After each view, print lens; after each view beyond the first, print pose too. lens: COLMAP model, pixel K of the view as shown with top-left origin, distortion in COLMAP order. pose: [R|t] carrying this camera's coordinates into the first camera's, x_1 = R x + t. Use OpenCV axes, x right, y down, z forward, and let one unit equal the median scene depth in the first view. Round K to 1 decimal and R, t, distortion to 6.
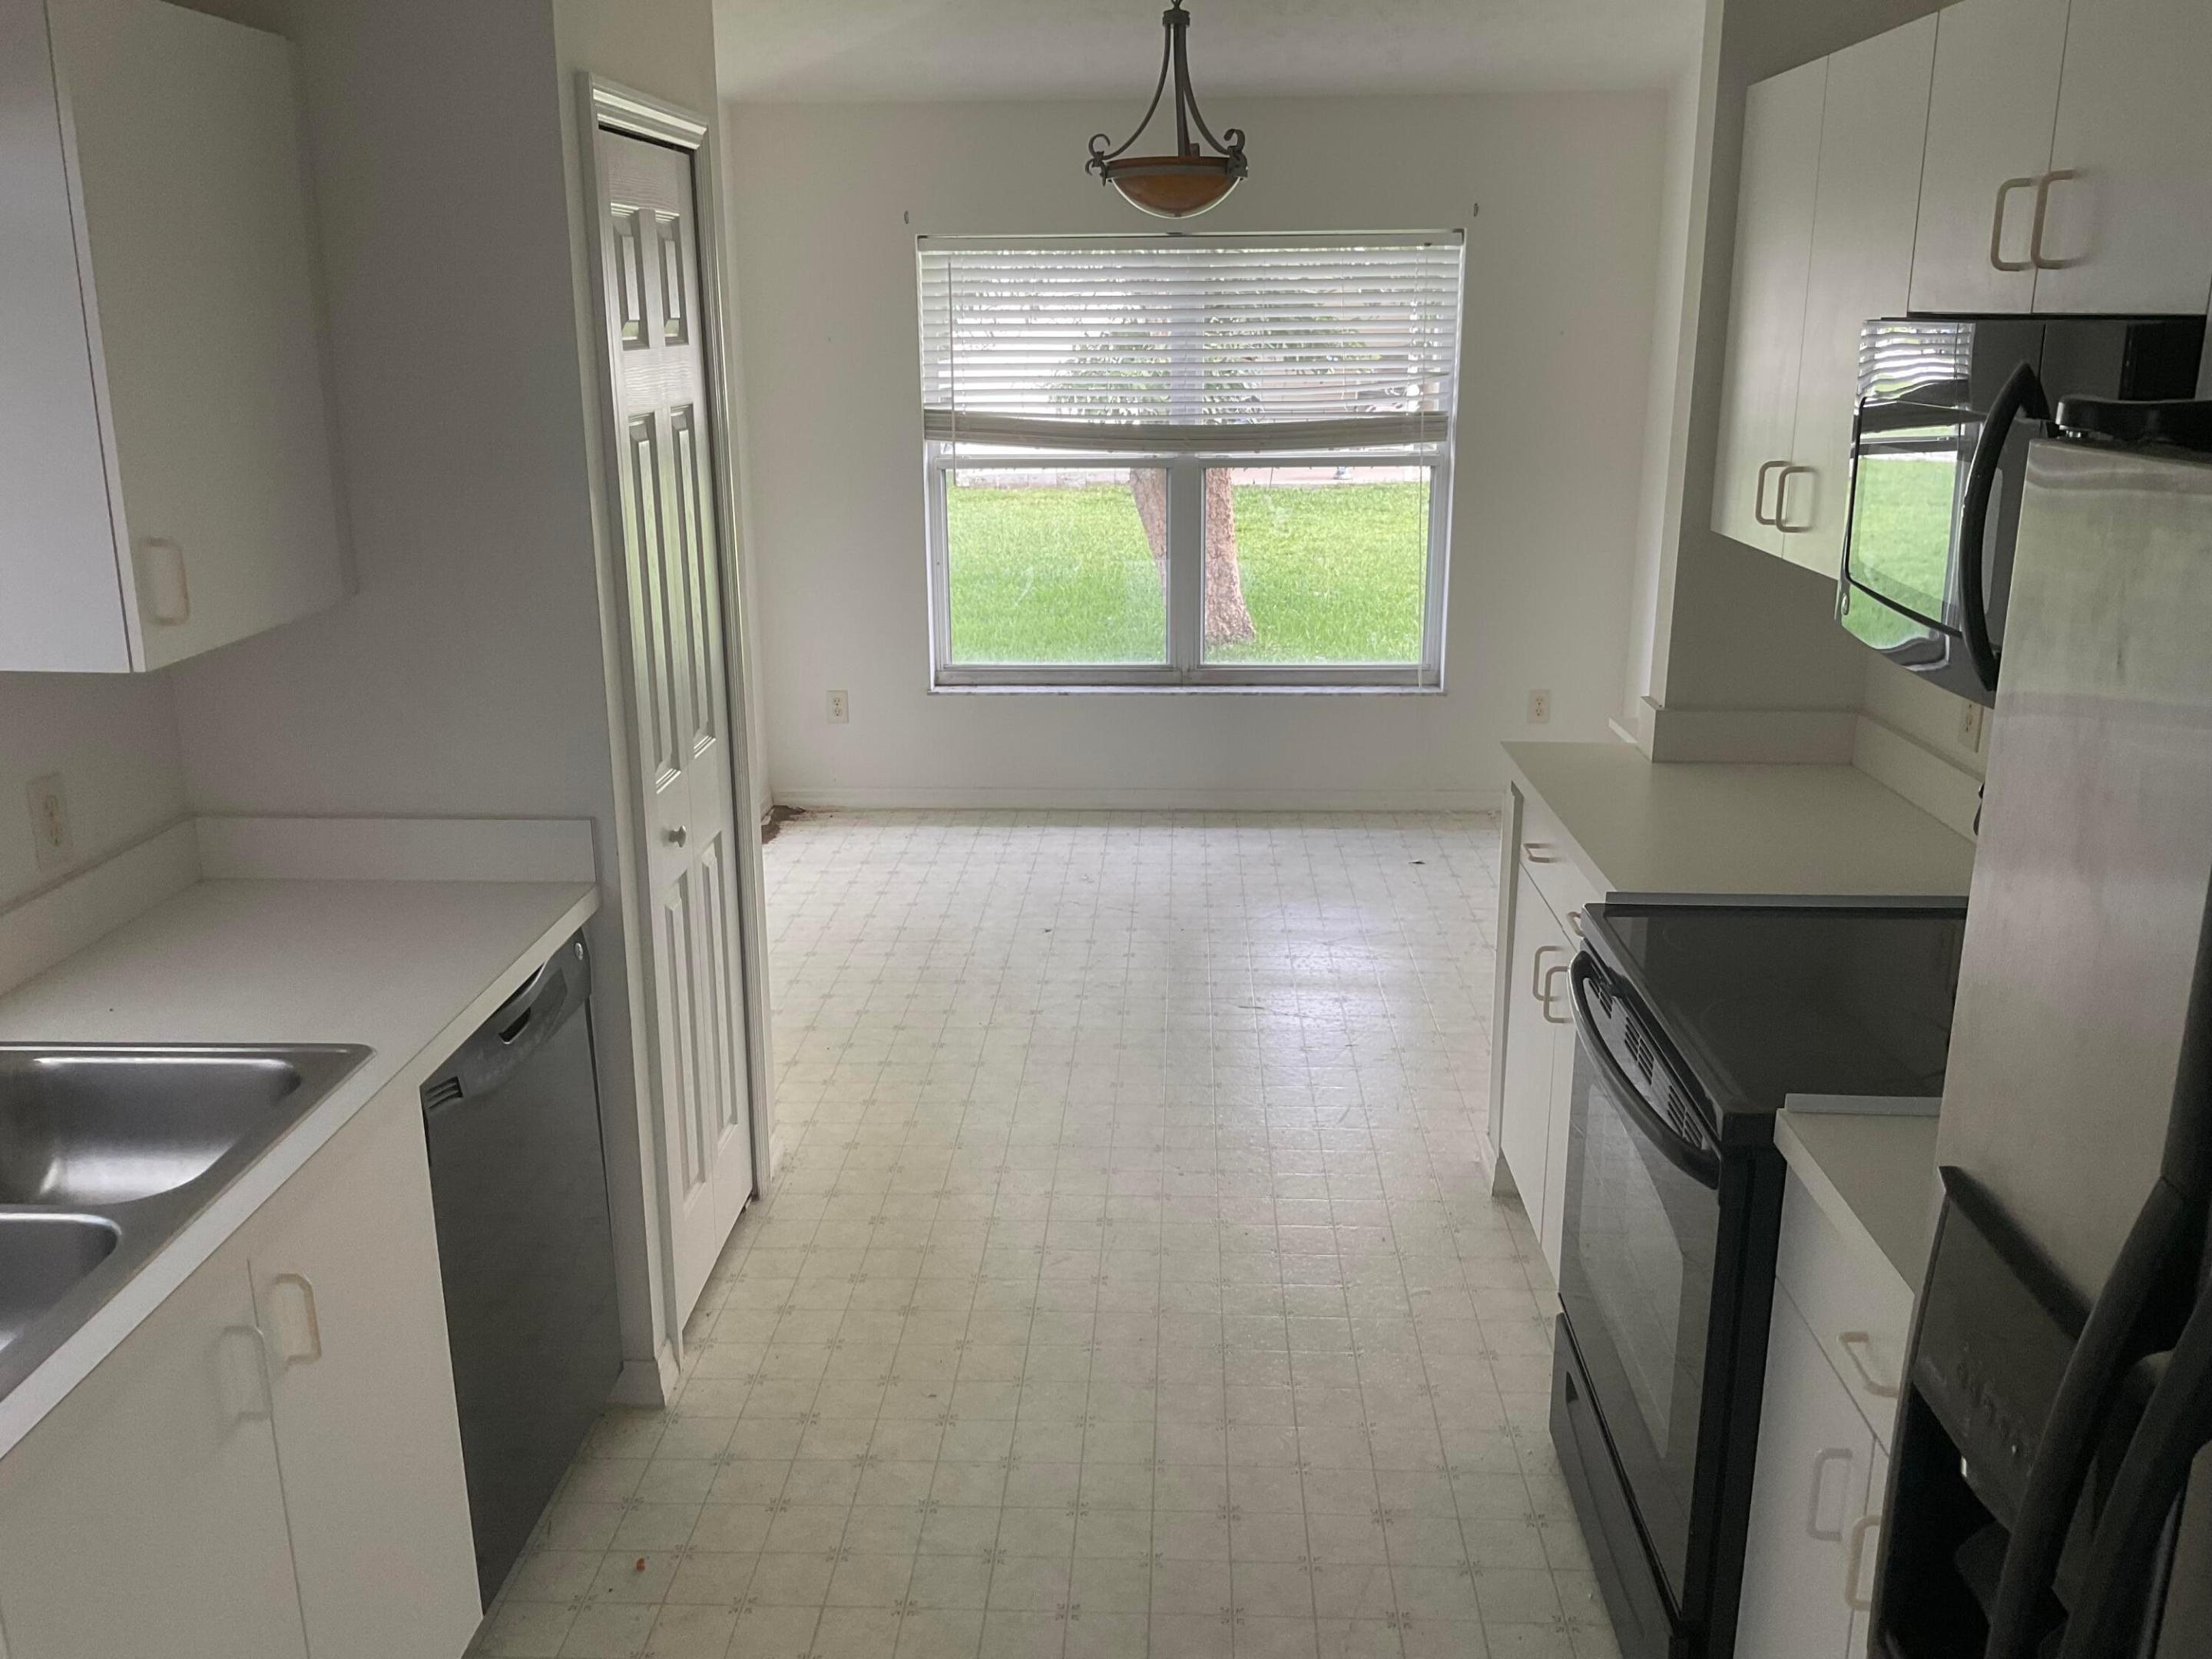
lens RADIAL K [[1826.9, 0, 1097.9], [0, 1826.9, 834.0], [0, 0, 1]] dist [0.080736, -0.170555]
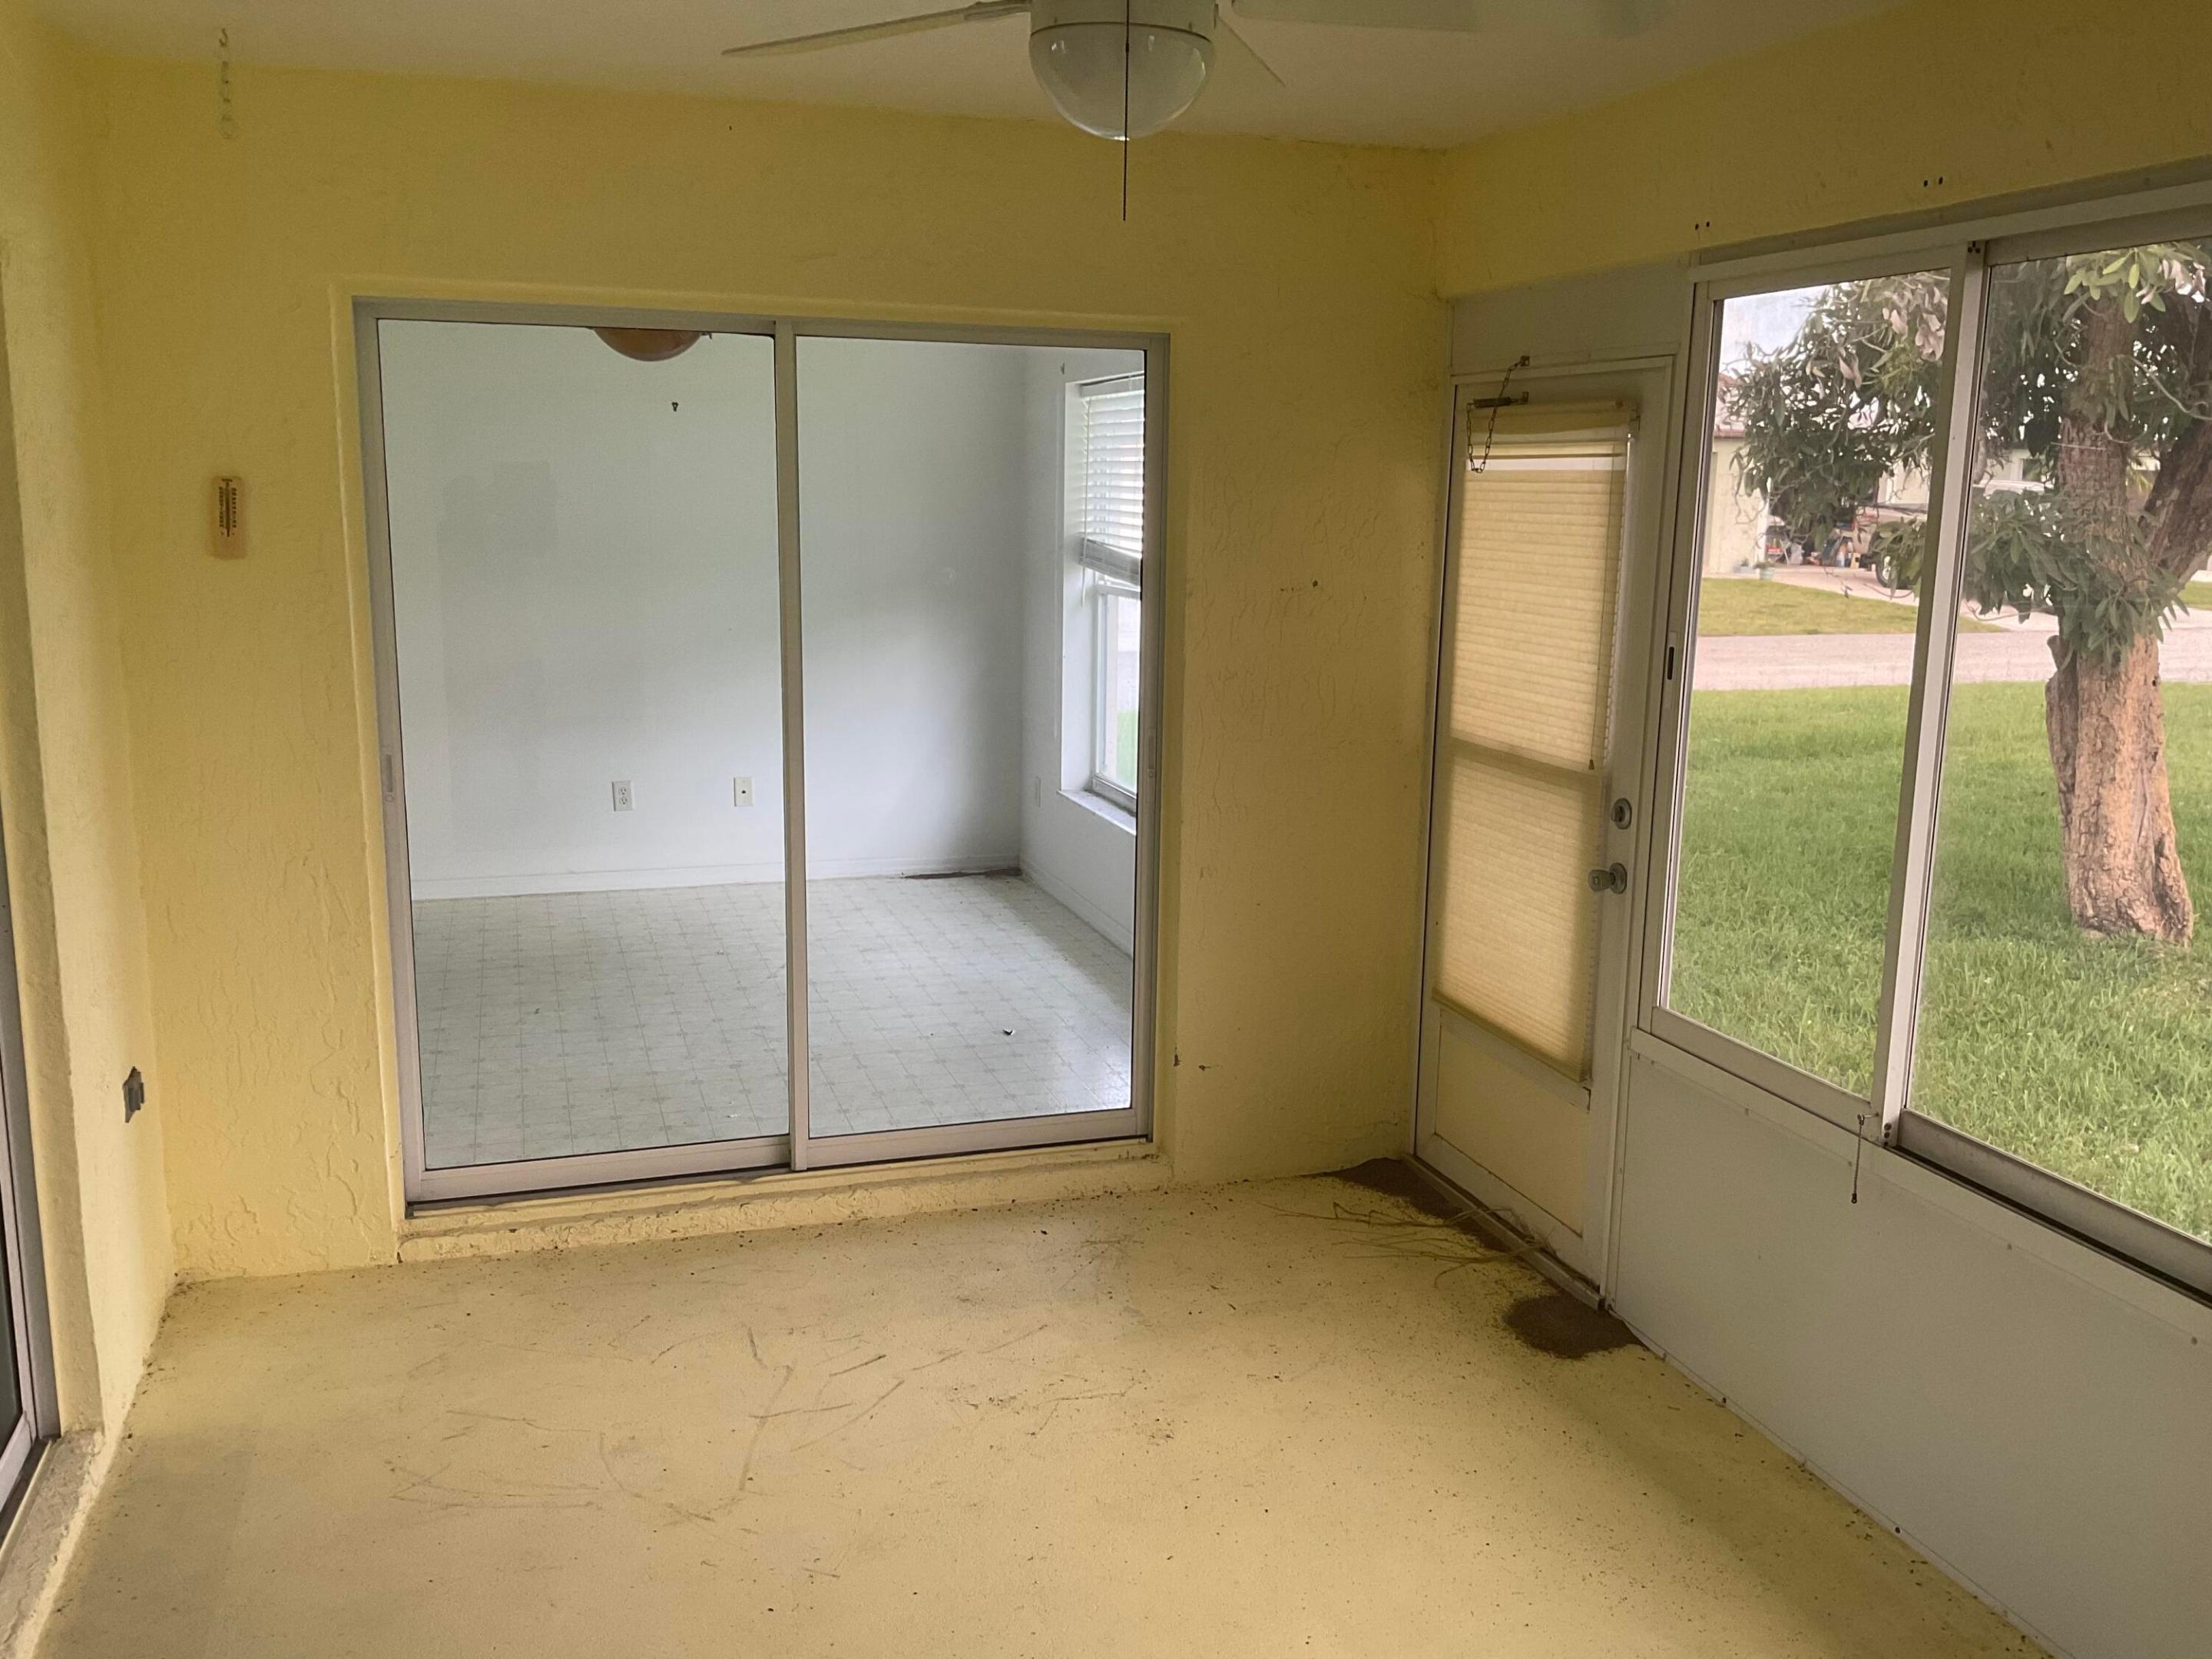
lens RADIAL K [[1830.1, 0, 1105.9], [0, 1830.1, 821.9], [0, 0, 1]] dist [0.119115, -0.258526]
pose [[0.350065, 0.182069, -0.918861, 1.279260], [-0.271955, 0.958432, 0.086302, -0.224166], [0.896379, 0.219677, 0.385028, 0.841131]]
